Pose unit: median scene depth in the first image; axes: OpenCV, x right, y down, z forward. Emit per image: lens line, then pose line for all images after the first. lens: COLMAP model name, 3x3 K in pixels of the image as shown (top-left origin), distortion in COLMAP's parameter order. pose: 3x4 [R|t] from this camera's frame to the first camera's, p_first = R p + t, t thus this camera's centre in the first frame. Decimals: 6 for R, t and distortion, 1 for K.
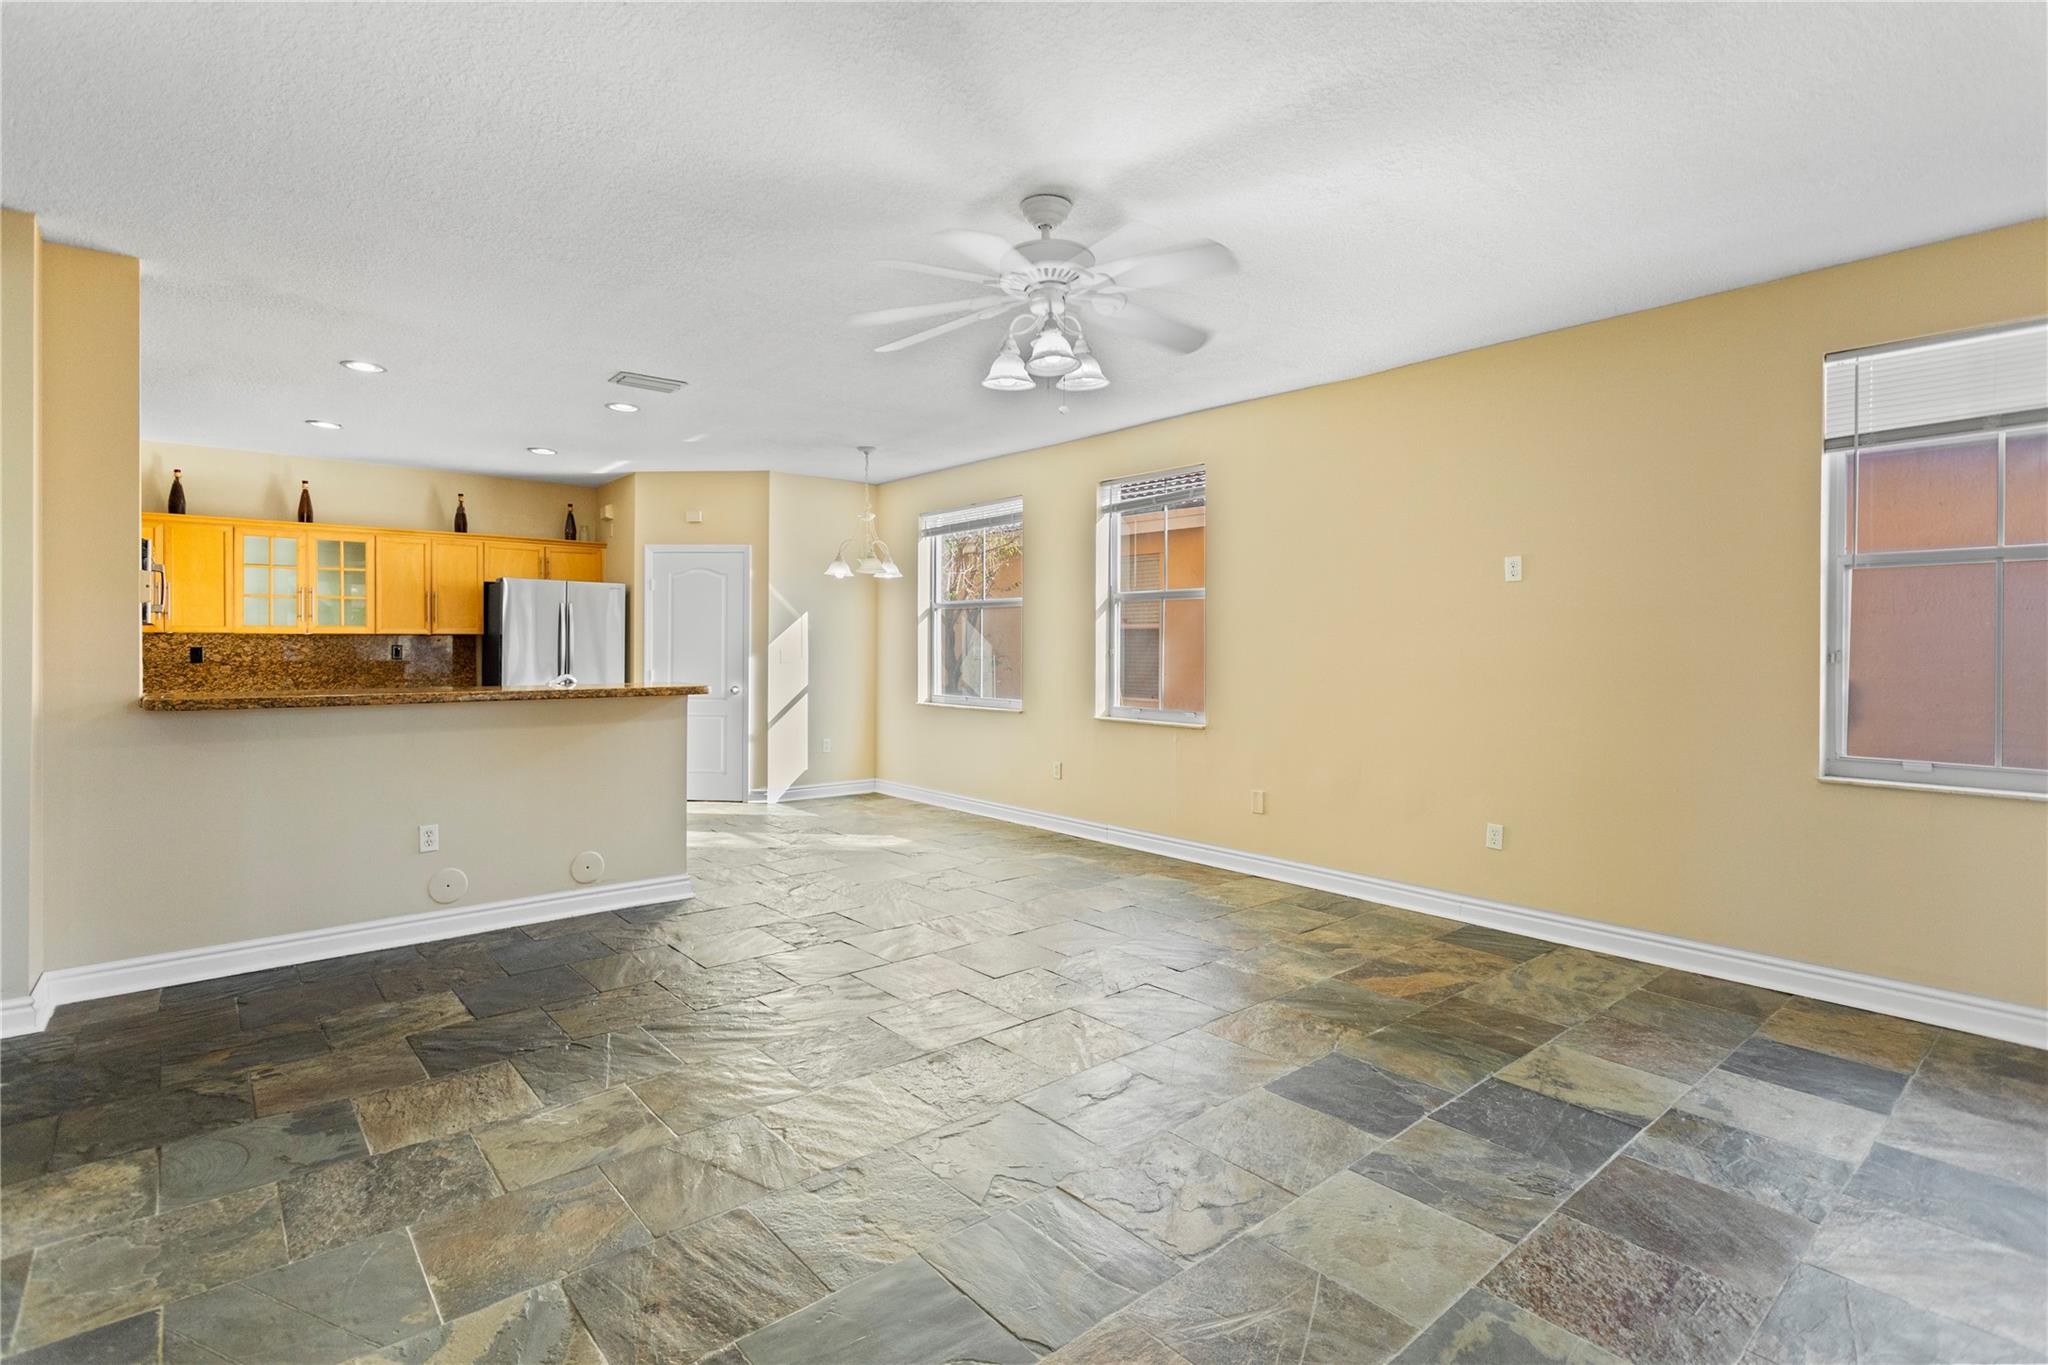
lens RADIAL K [[978.0, 0, 1013.4], [0, 978.0, 664.8], [0, 0, 1]] dist [0.001150, 0.000479]
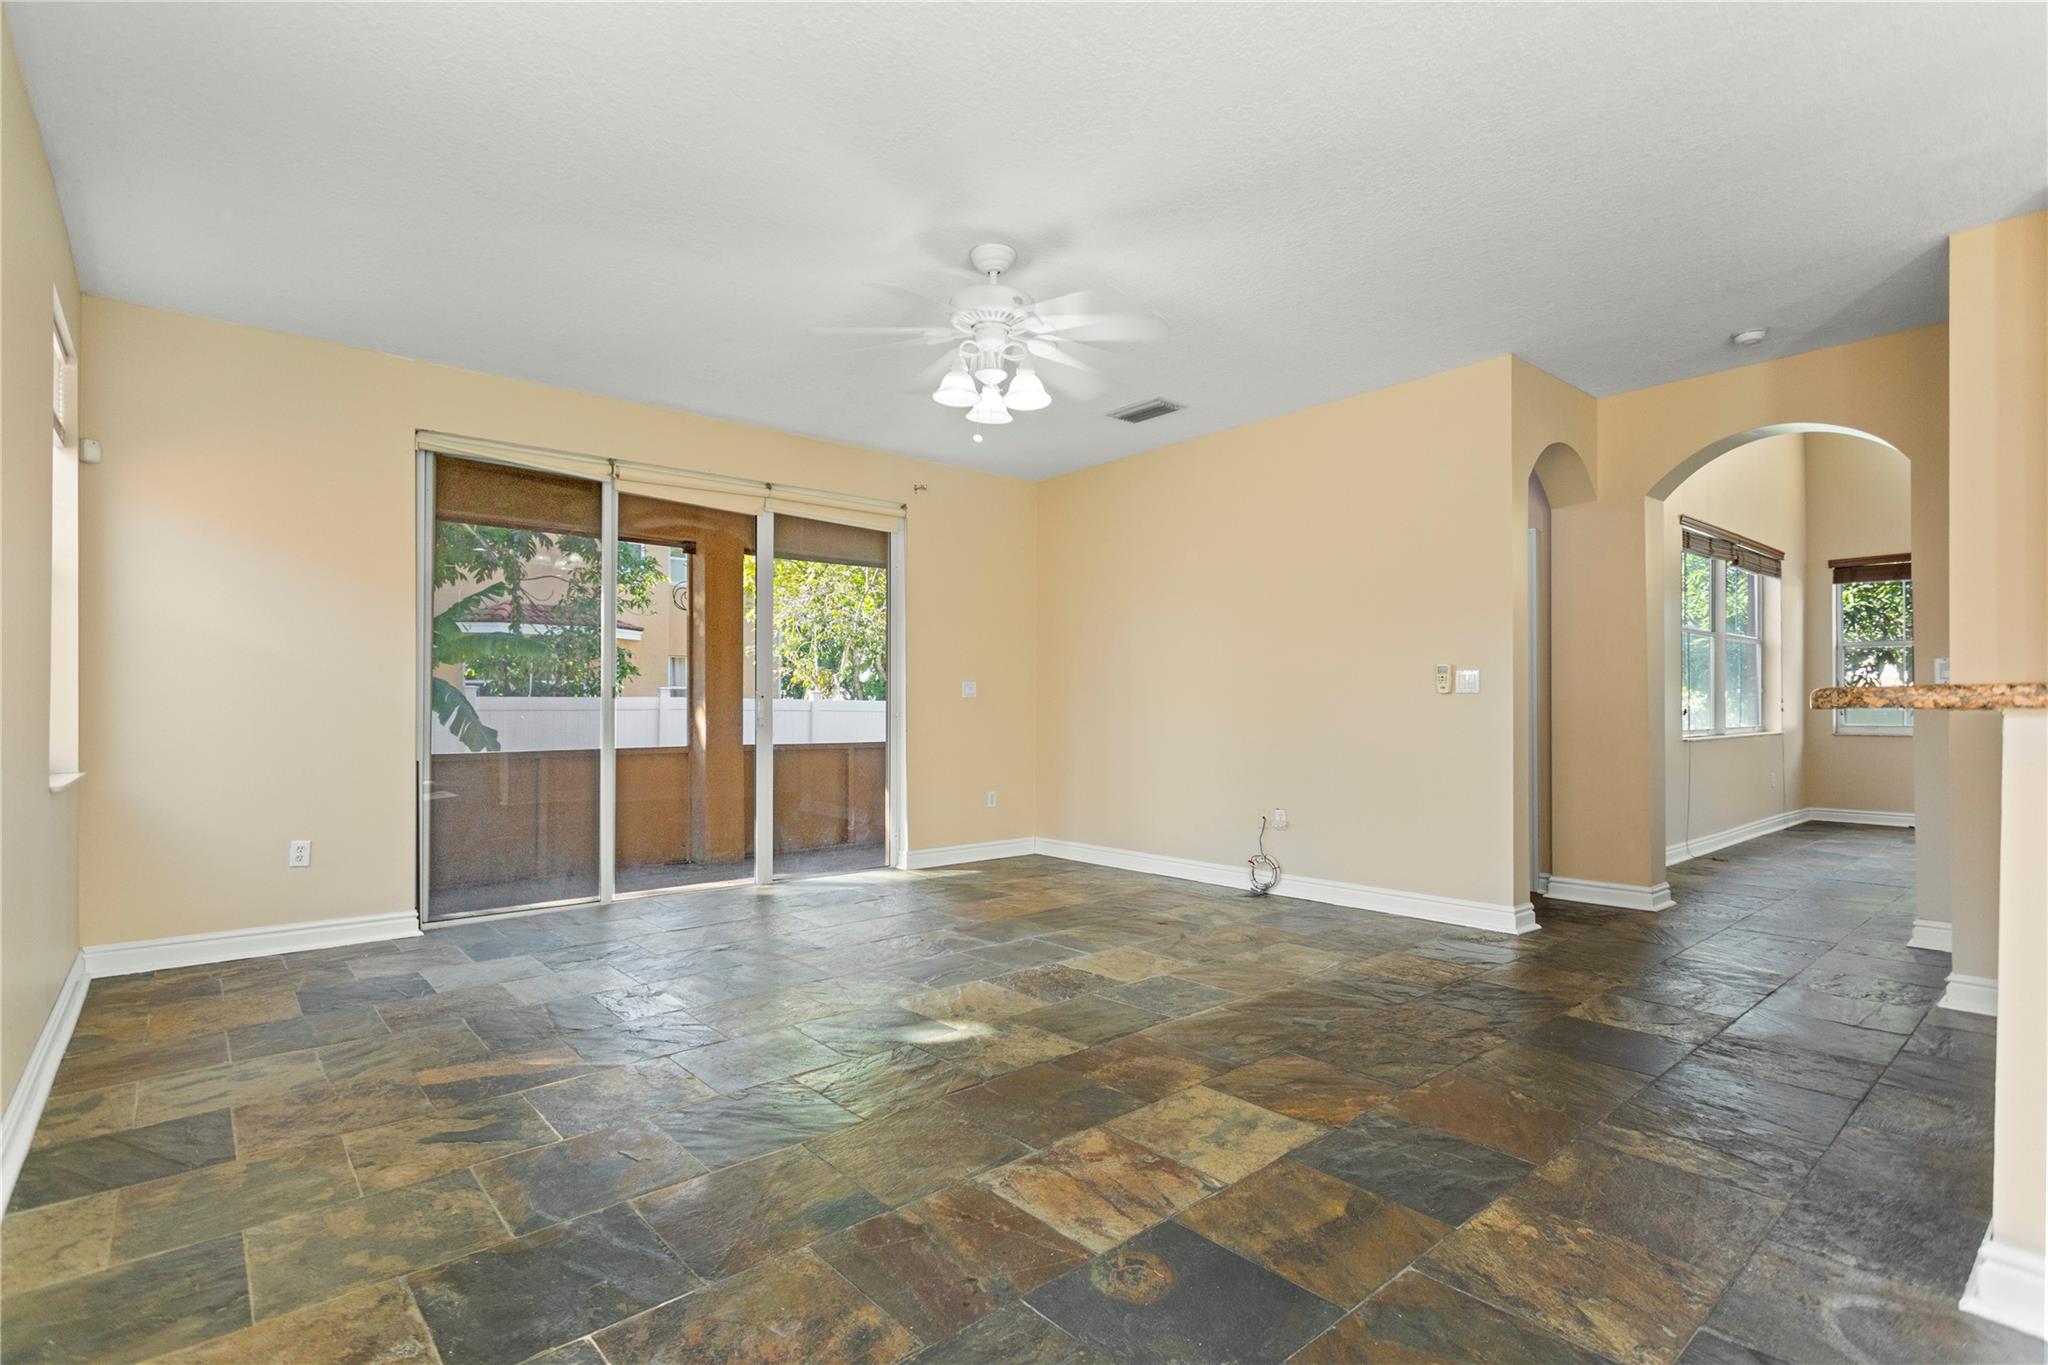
lens RADIAL K [[974.0, 0, 1024.1], [0, 974.0, 706.6], [0, 0, 1]] dist [-0.003138, -0.000296]
pose [[-0.999867, -0.001152, -0.016275, 0.006238], [-0.001460, 0.999821, 0.018871, 0.014866], [0.016250, 0.018893, -0.999689, 0.919857]]
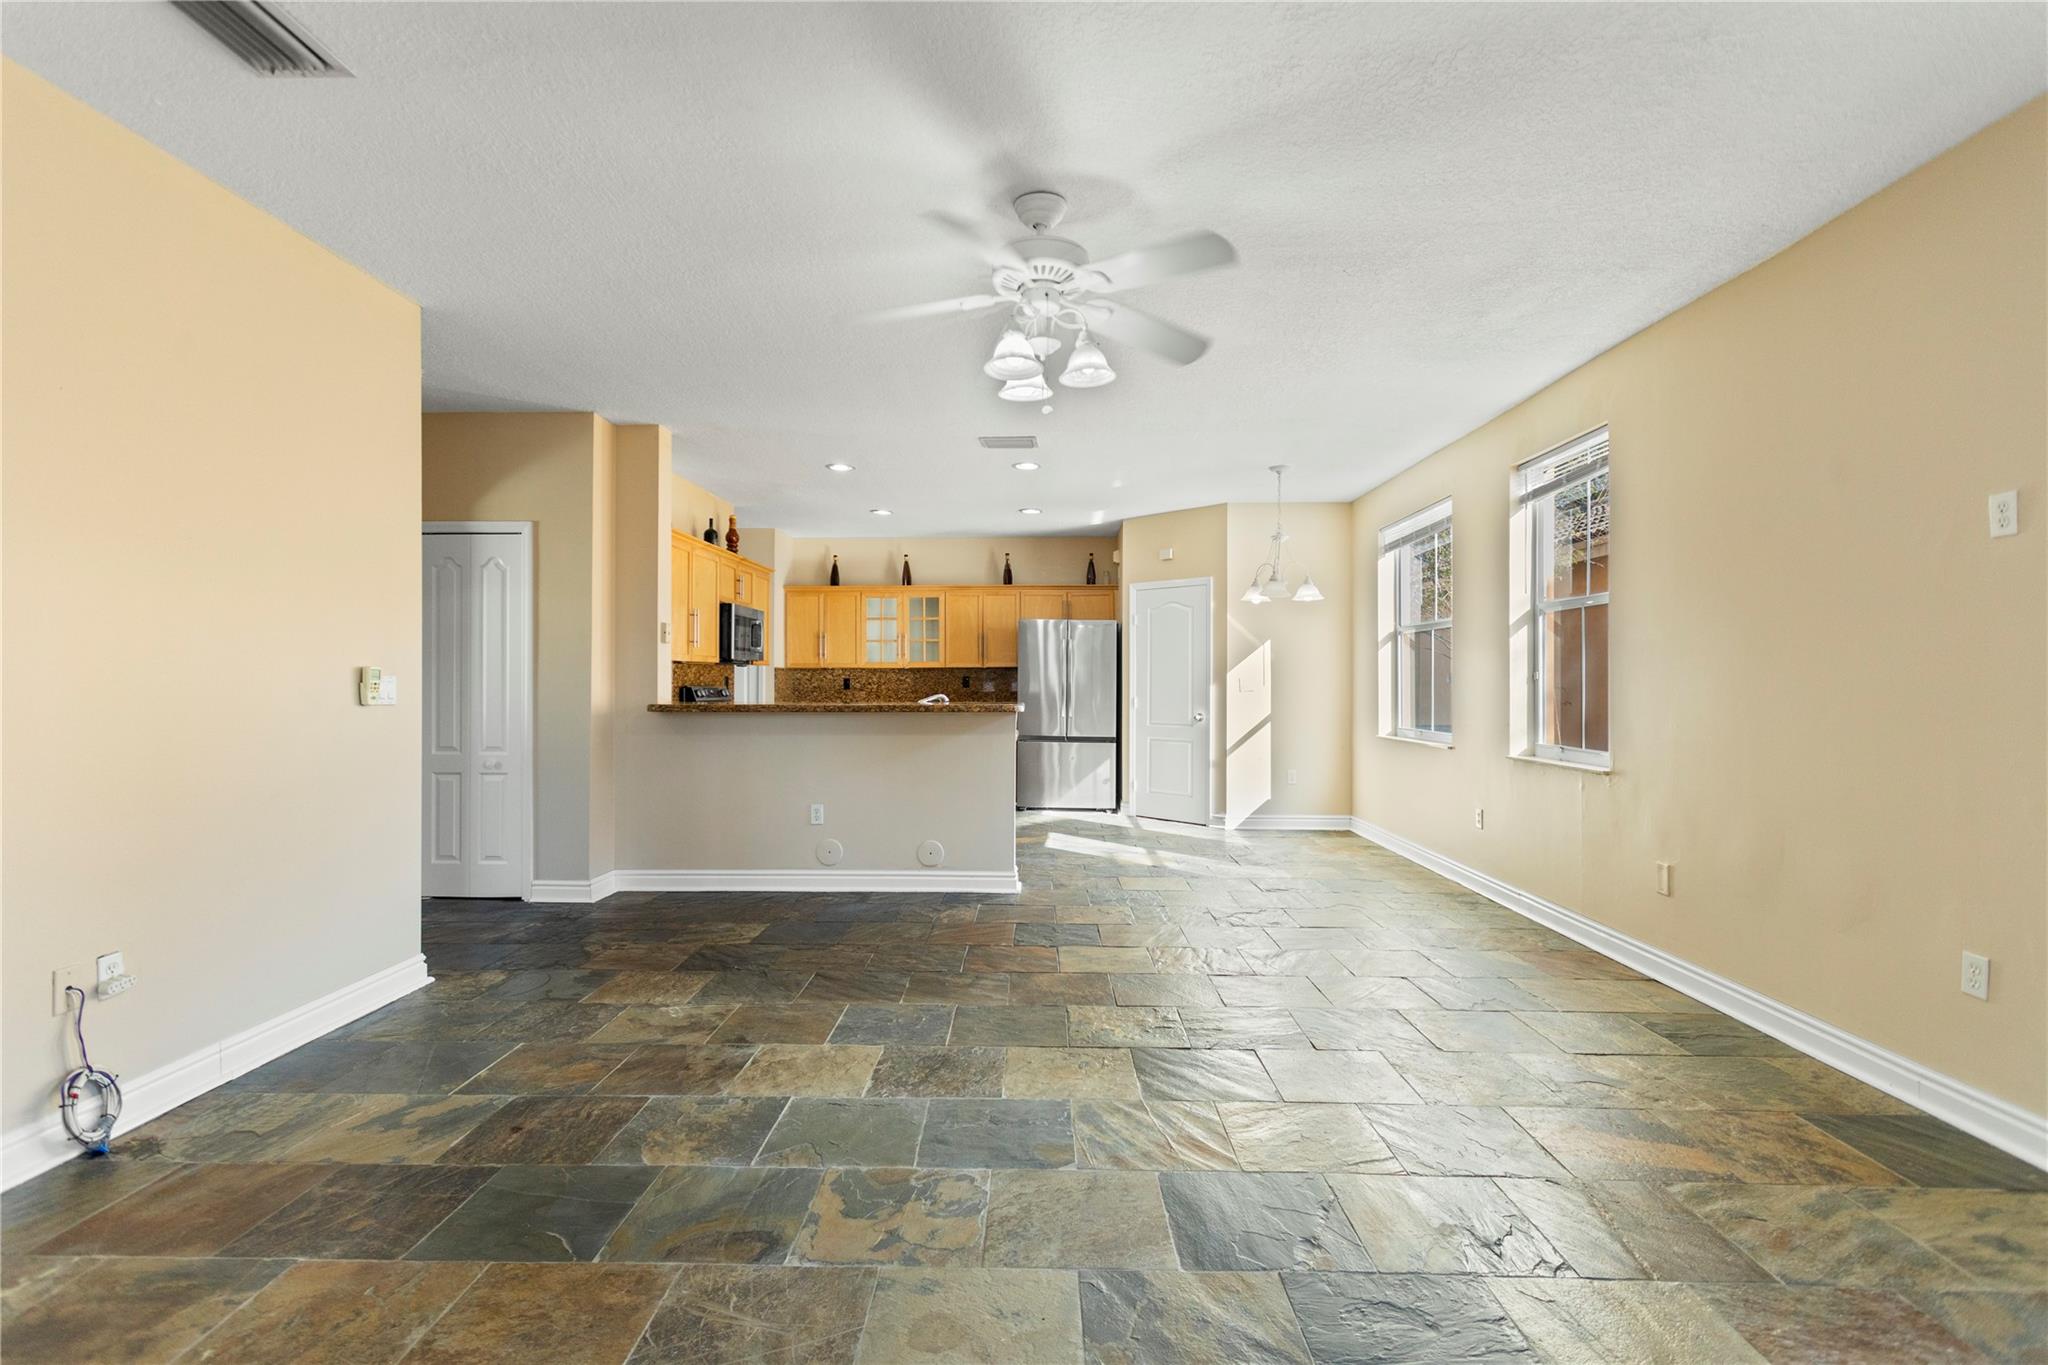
lens RADIAL K [[965.4, 0, 1015.2], [0, 965.4, 684.0], [0, 0, 1]] dist [0.001500, -0.000012]
pose [[0.745578, -0.003059, -0.666412, 0.283090], [-0.011207, 0.999790, -0.017128, 0.011591], [0.666325, 0.020239, 0.745387, 0.116001]]
